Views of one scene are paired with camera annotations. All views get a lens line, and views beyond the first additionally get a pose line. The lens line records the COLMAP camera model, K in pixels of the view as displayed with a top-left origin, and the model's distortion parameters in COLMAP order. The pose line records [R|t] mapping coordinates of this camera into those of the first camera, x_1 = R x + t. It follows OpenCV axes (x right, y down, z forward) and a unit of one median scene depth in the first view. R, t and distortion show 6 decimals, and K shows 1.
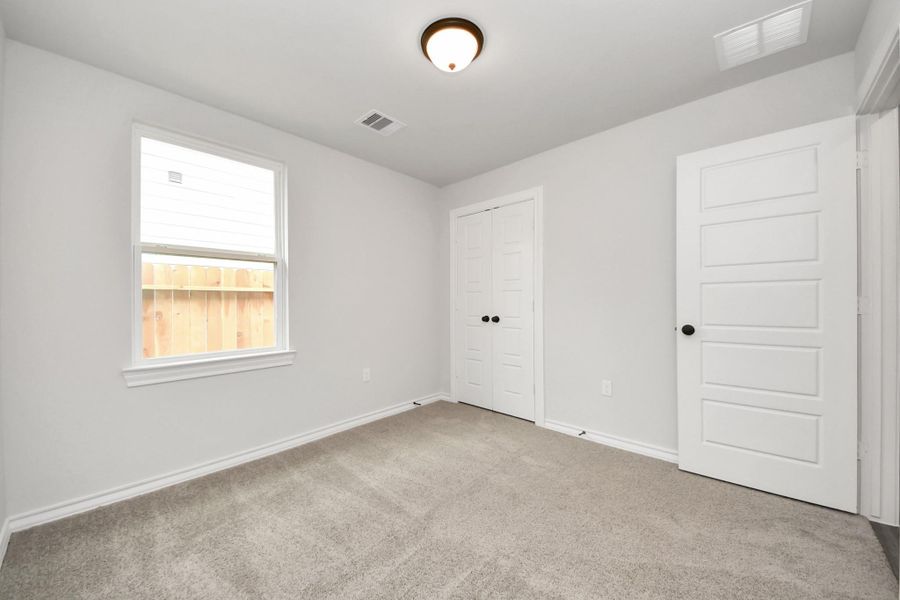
lens RADIAL K [[336.2, 0, 446.8], [0, 336.2, 302.2], [0, 0, 1]] dist [-0.007833, -0.003063]
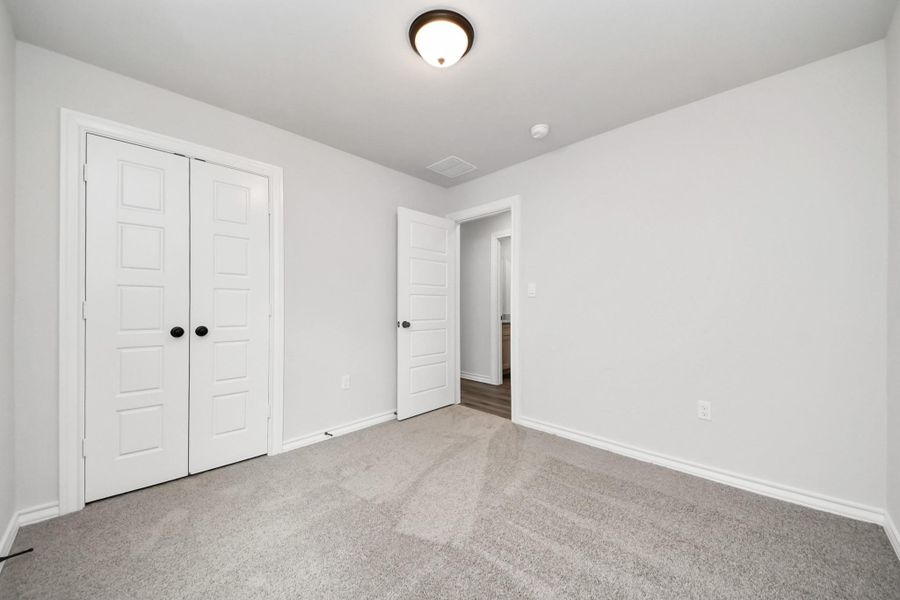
lens RADIAL K [[336.2, 0, 451.5], [0, 336.2, 307.6], [0, 0, 1]] dist [-0.007833, -0.003063]
pose [[0.004685, 0.005589, 0.999973, -0.452135], [0.003336, 0.999979, -0.005605, 0.009720], [-0.999983, 0.003363, 0.004667, 0.456772]]
